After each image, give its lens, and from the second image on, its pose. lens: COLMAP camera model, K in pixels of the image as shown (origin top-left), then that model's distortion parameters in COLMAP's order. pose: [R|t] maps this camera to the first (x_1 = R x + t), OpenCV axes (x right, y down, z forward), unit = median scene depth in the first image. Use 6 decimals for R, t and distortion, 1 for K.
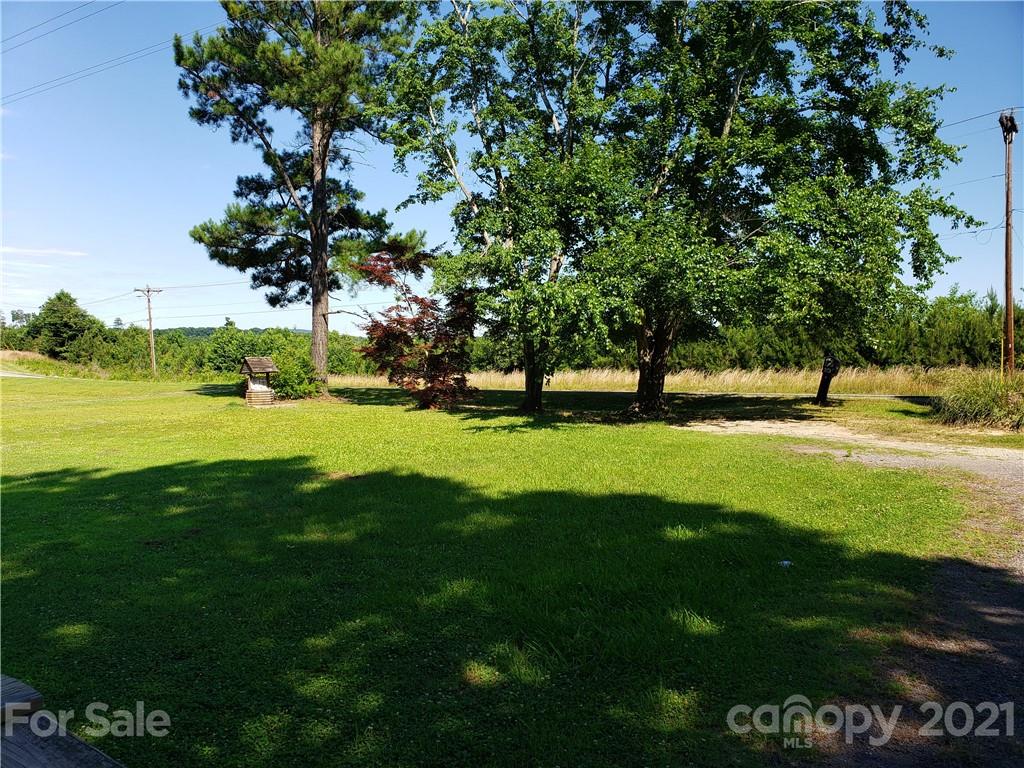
lens RADIAL K [[782.4, 0, 497.1], [0, 782.4, 376.8], [0, 0, 1]] dist [0.049824, -0.053273]
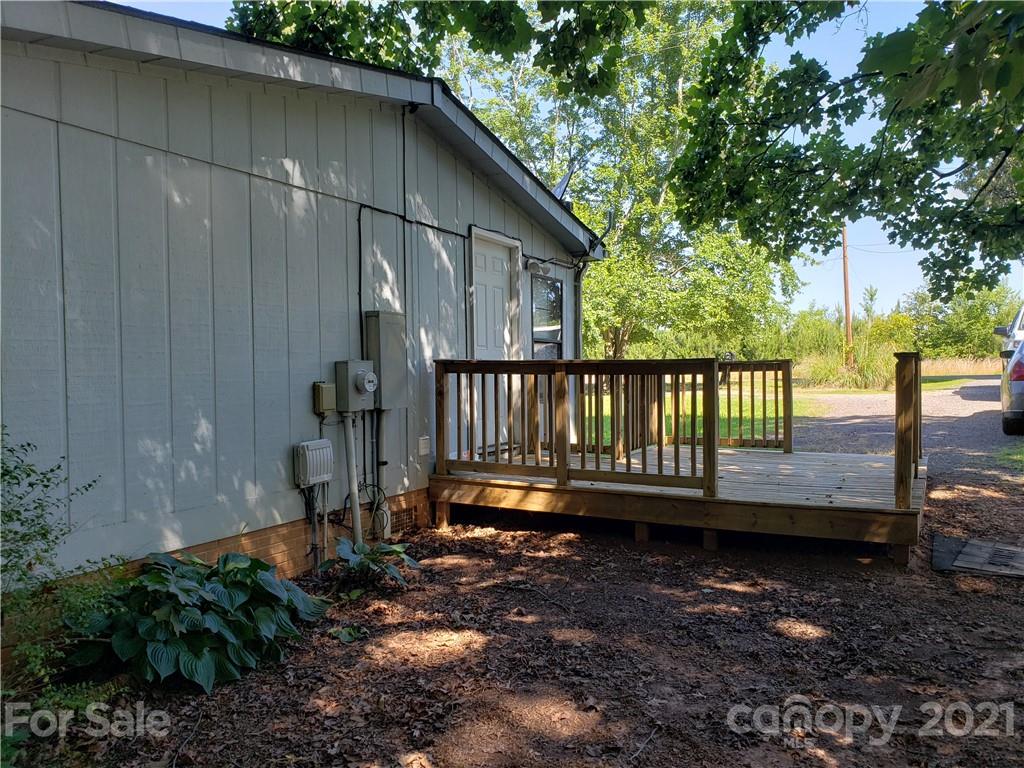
lens RADIAL K [[782.4, 0, 497.1], [0, 782.4, 376.8], [0, 0, 1]] dist [0.049824, -0.053273]
pose [[0.990665, -0.021070, 0.134681, -0.235971], [0.024368, 0.999441, -0.022886, 0.053345], [-0.134123, 0.025954, 0.990625, -0.447187]]
